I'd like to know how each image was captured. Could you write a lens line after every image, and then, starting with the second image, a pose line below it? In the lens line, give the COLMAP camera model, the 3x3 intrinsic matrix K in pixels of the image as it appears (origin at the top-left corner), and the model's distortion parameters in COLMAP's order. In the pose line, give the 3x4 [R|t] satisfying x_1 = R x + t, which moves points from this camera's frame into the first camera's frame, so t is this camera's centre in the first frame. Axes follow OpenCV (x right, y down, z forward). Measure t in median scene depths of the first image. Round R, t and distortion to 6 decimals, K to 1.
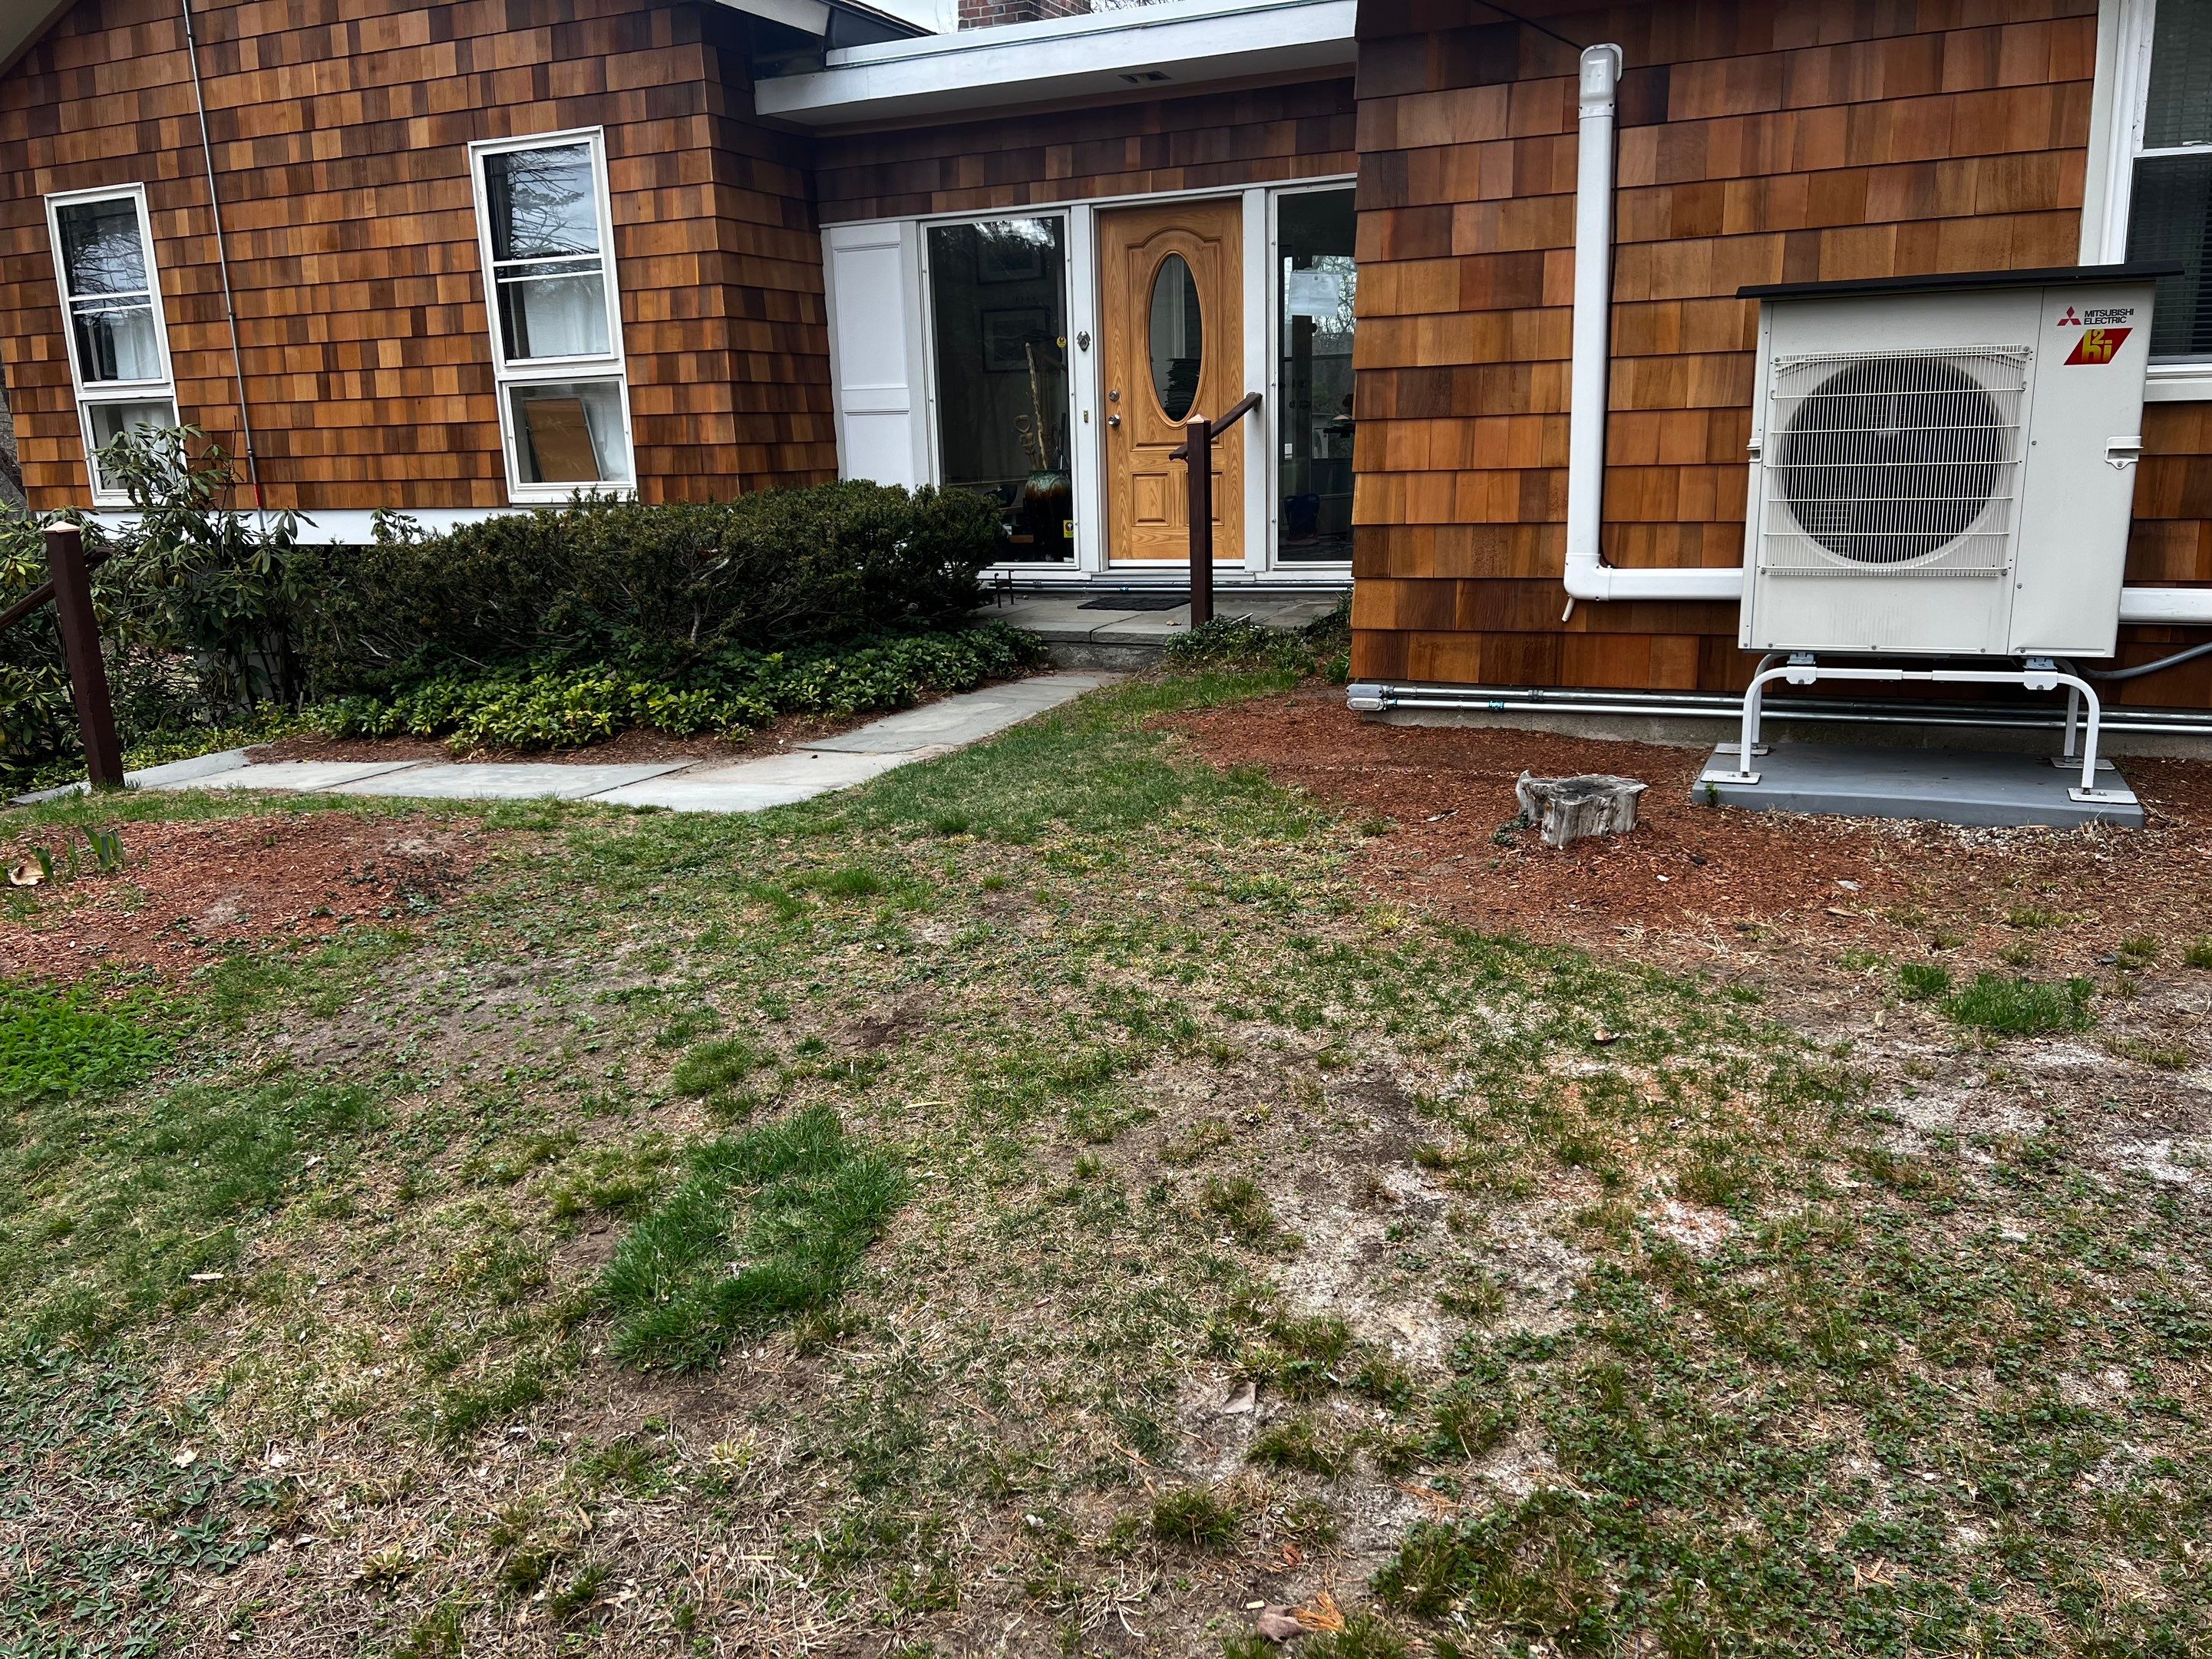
lens RADIAL K [[1667.1, 0, 1108.2], [0, 1667.1, 820.7], [0, 0, 1]] dist [0.007302, -0.006424]
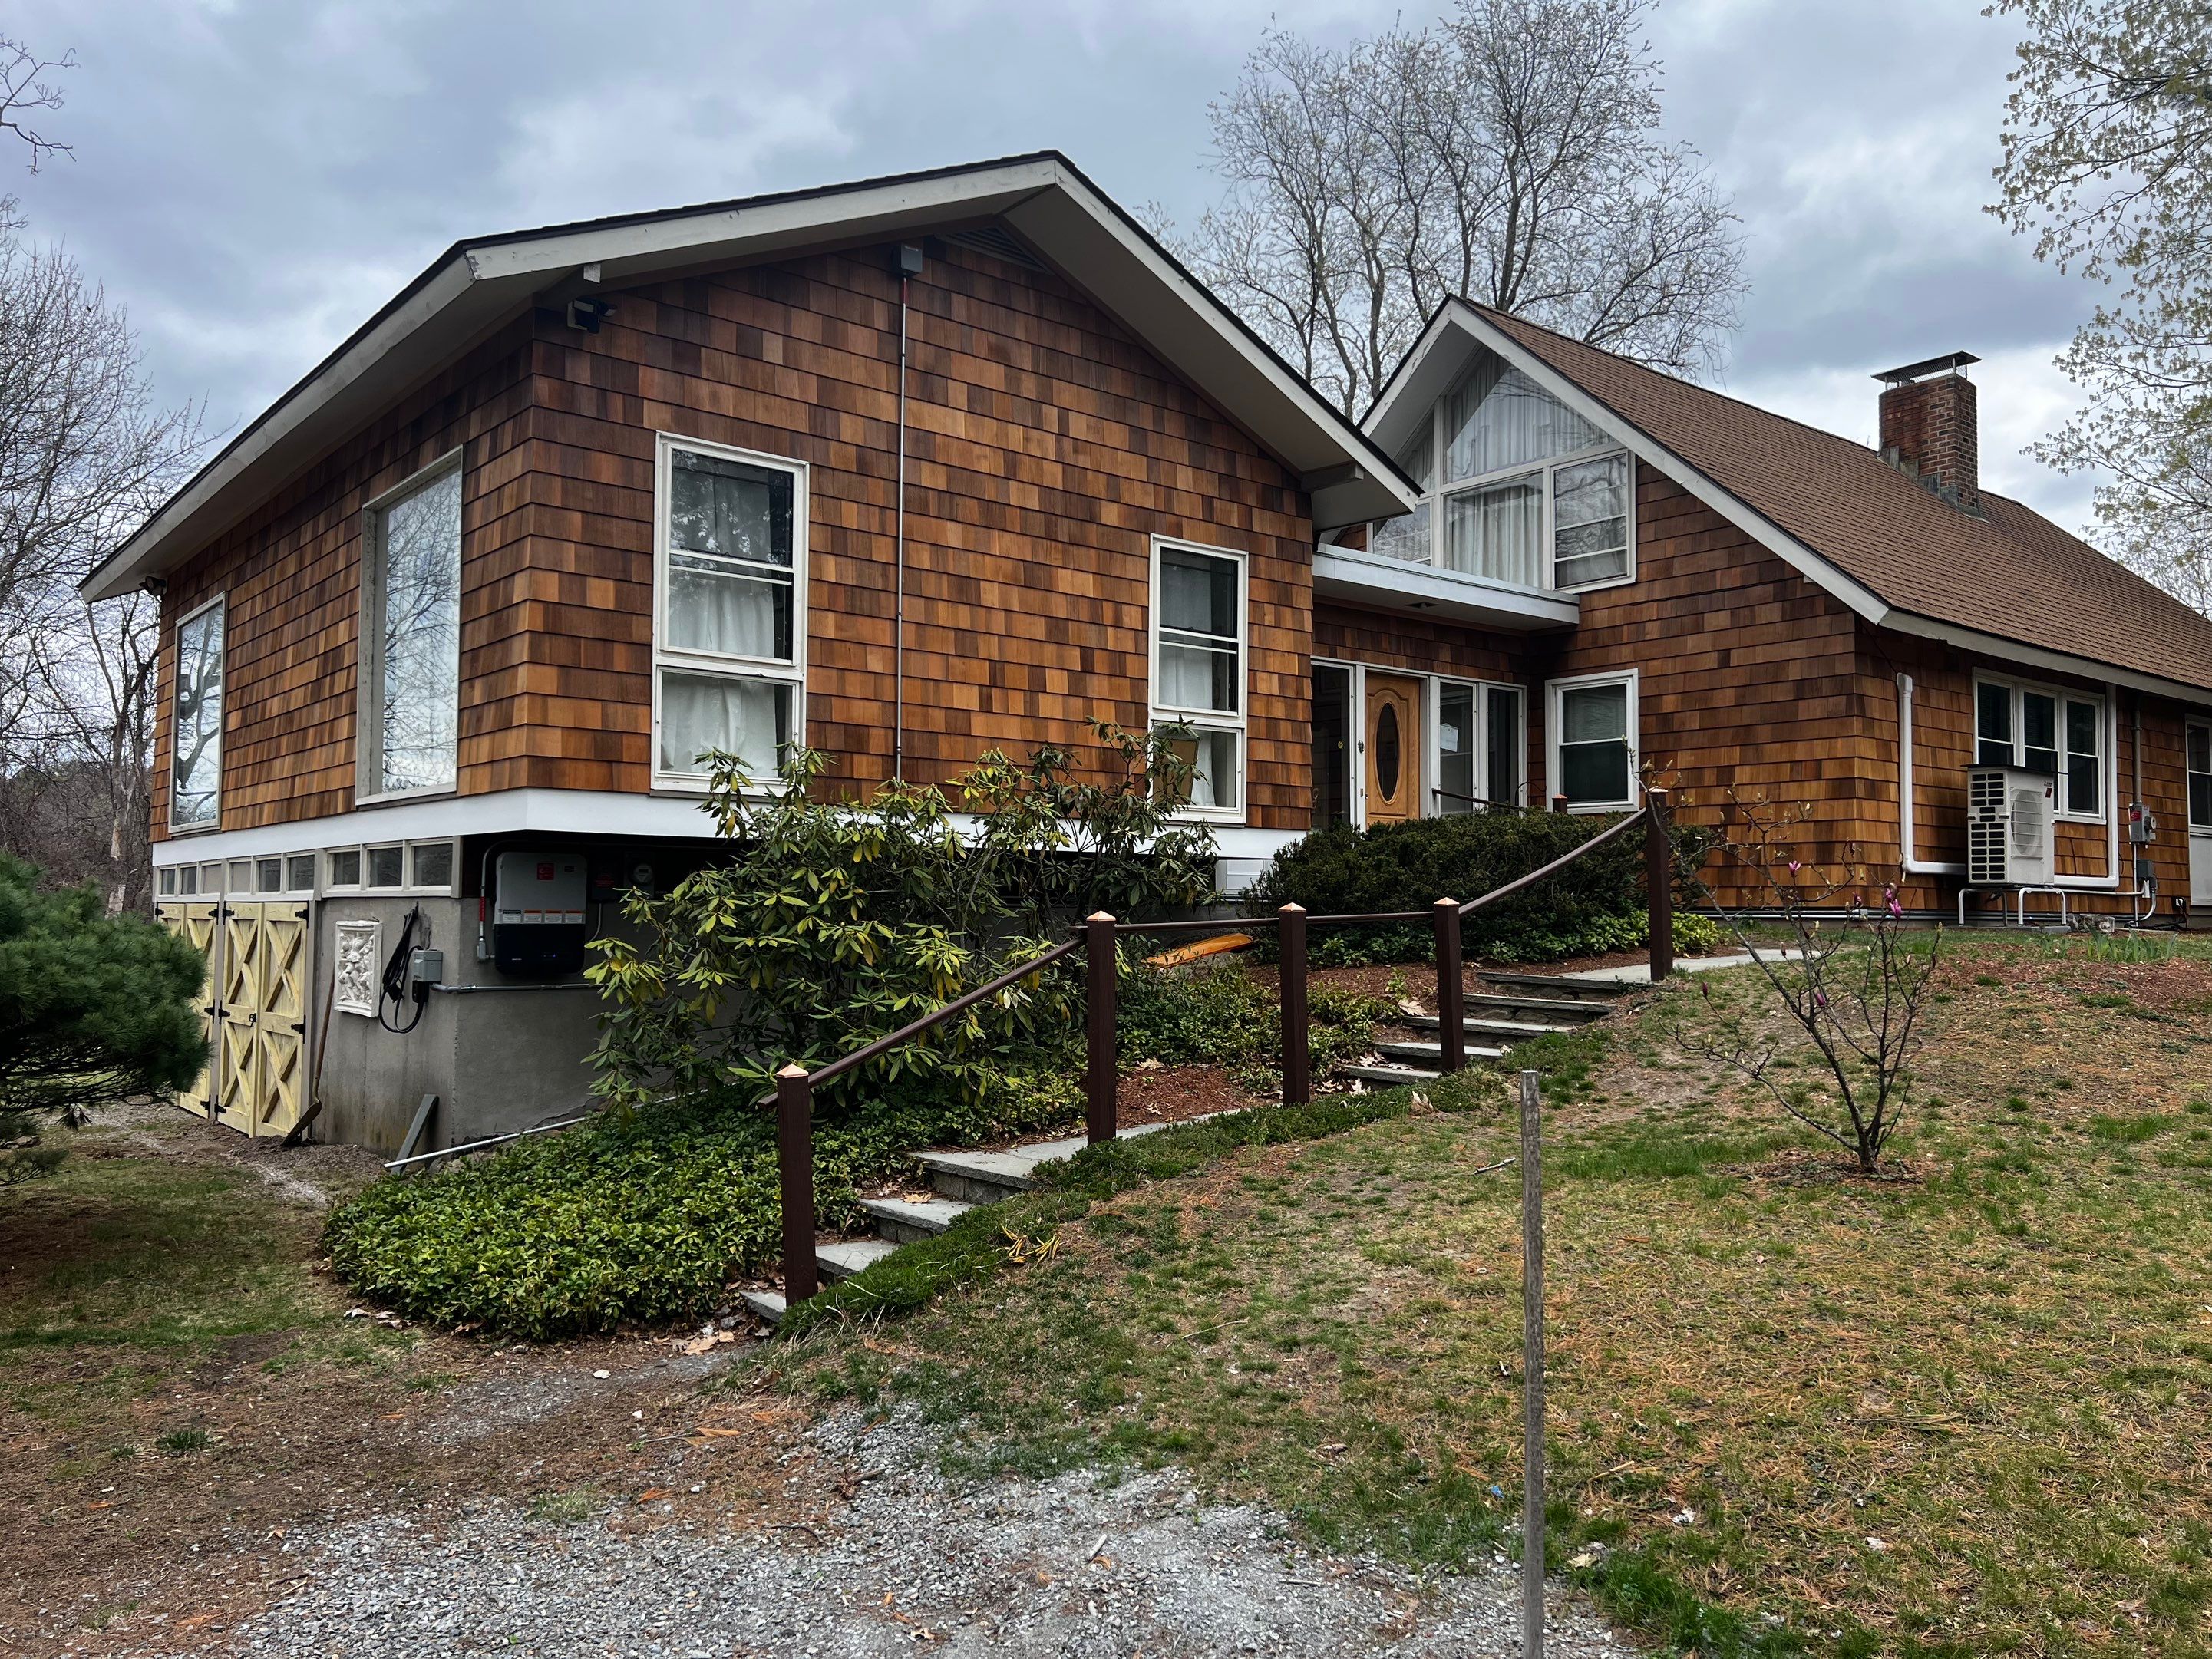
lens RADIAL K [[1651.9, 0, 1098.2], [0, 1651.9, 835.1], [0, 0, 1]] dist [0.084389, -0.112276]
pose [[0.450236, 0.073150, 0.889908, -1.472749], [0.182316, 0.968111, -0.171819, 0.014994], [-0.874099, 0.239604, 0.422542, 0.565466]]
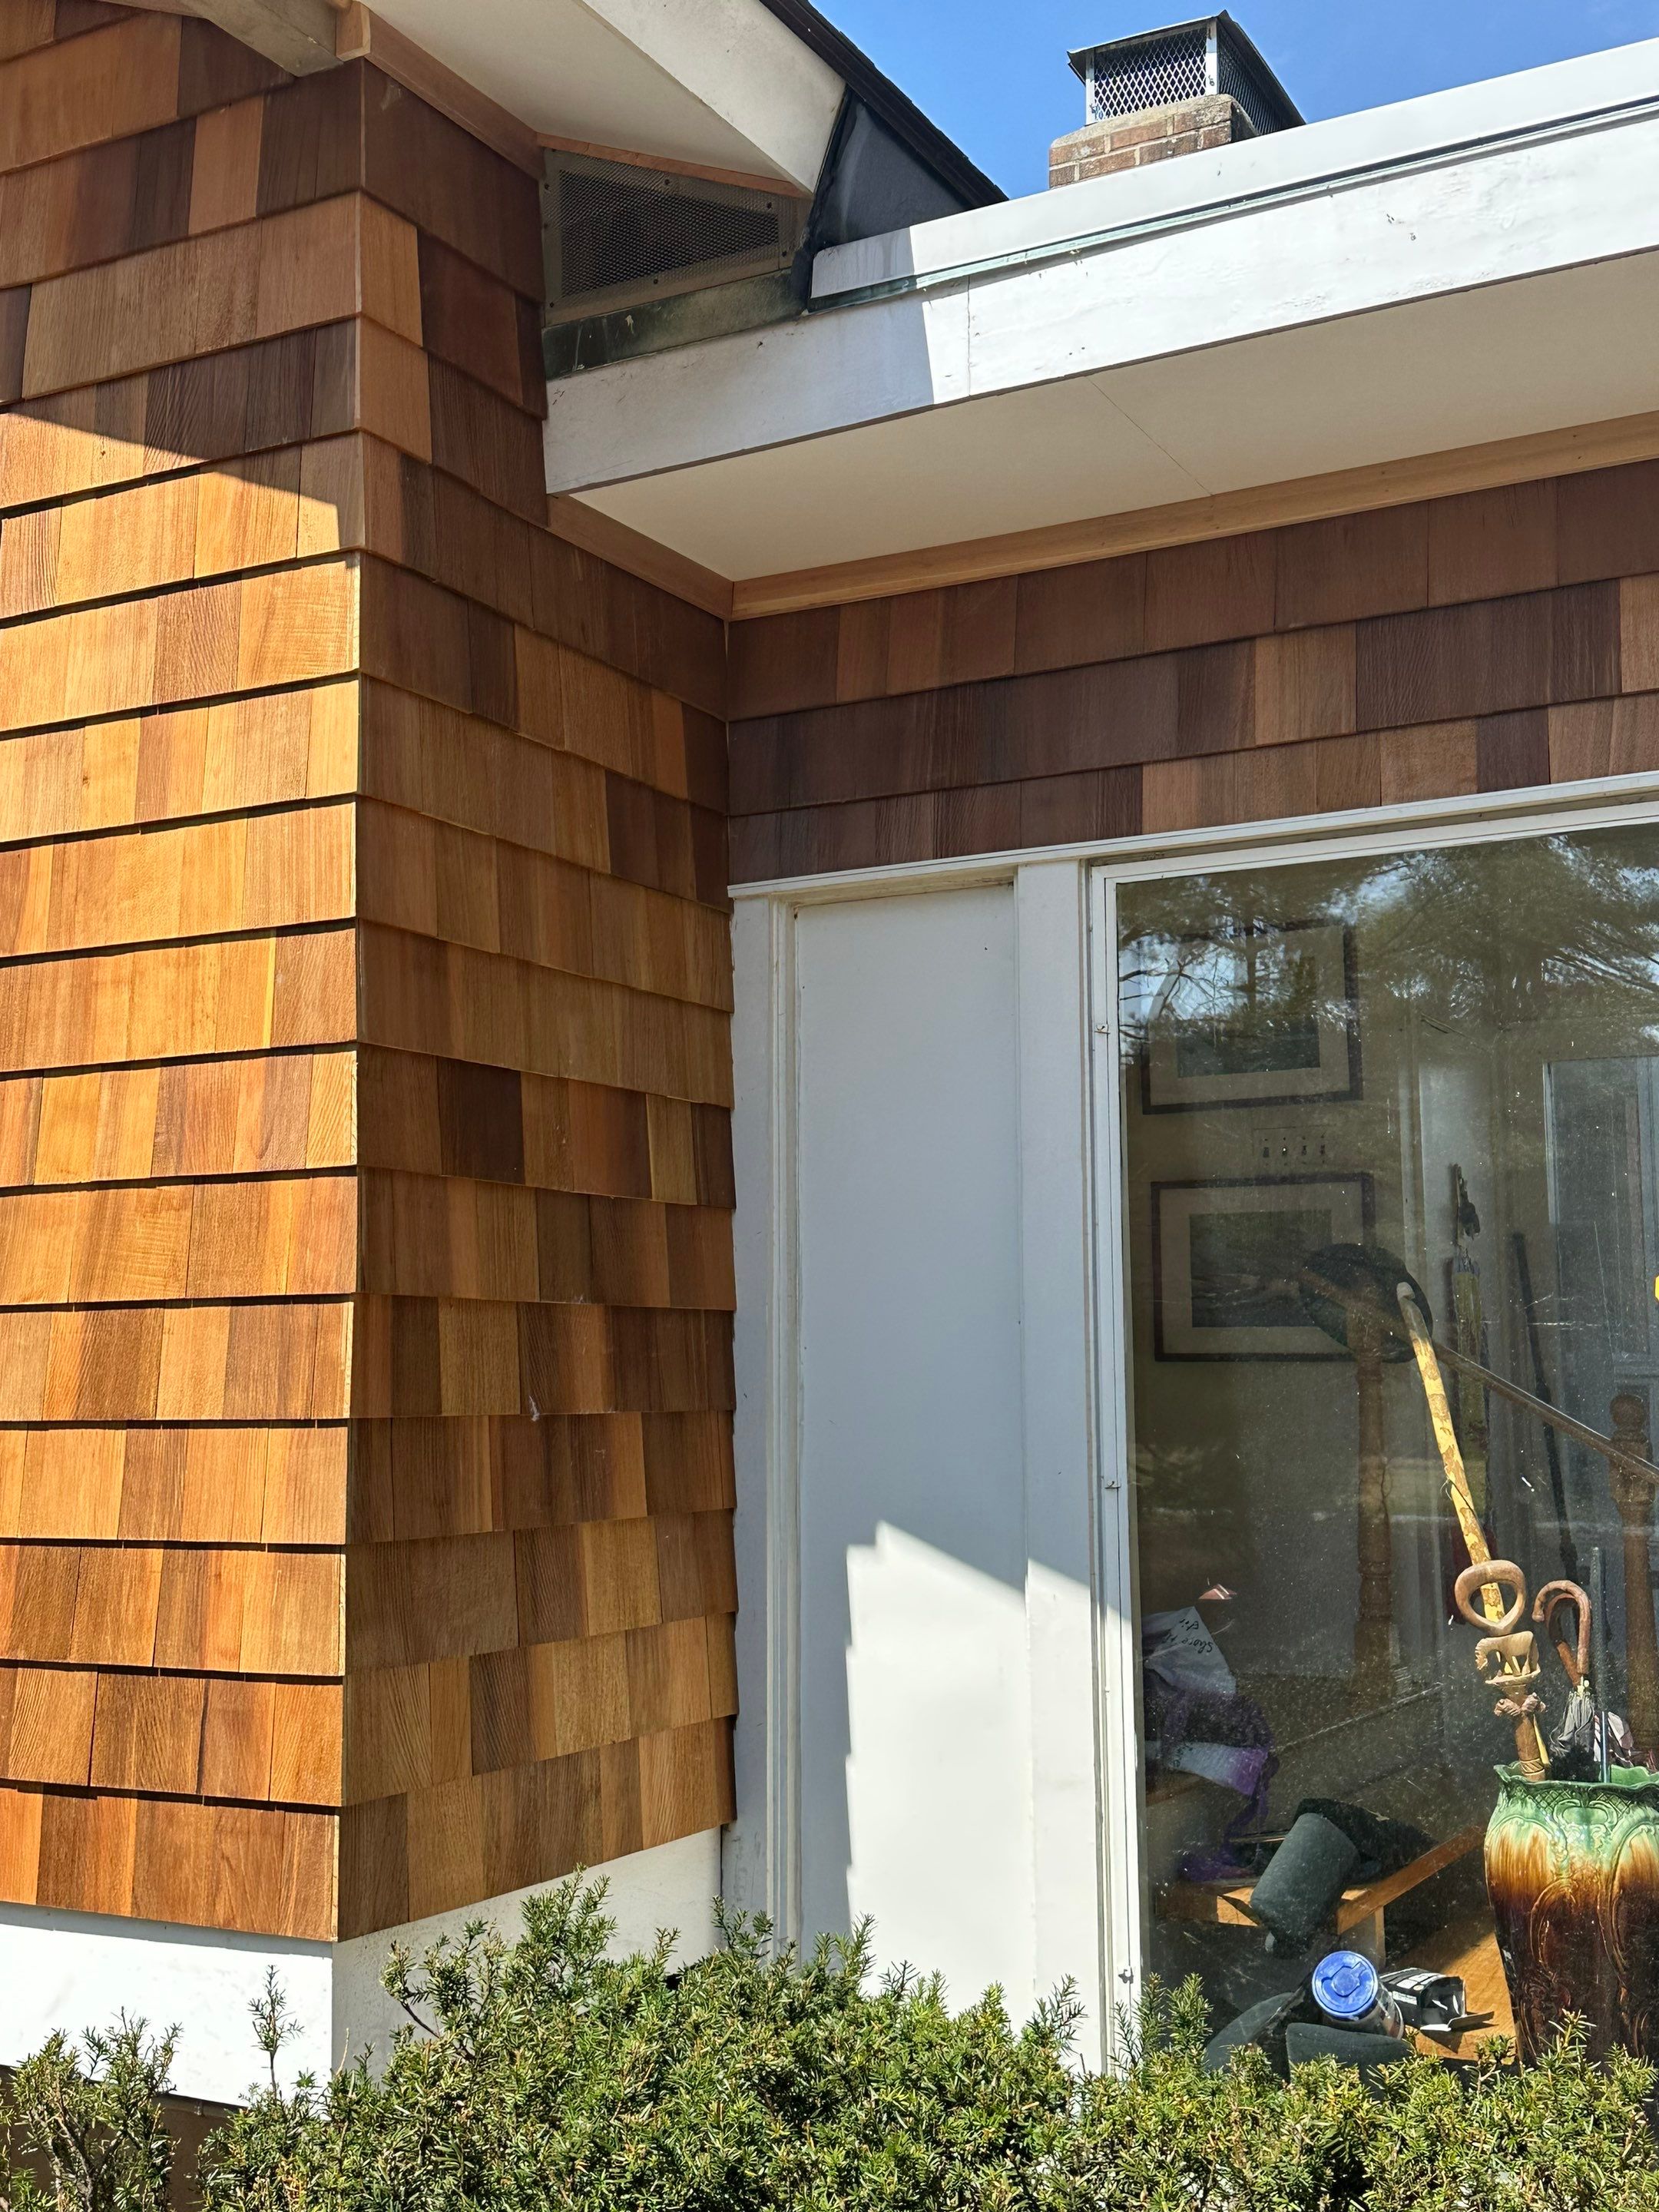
lens RADIAL K [[2521.3, 0, 825.2], [0, 2521.3, 1098.2], [0, 0, 1]] dist [0.239806, -0.493478]
pose [[0.996642, 0.015423, -0.080421, -0.123094], [-0.041852, 0.940079, -0.338379, -0.177120], [0.070383, 0.340608, 0.937567, 0.614082]]
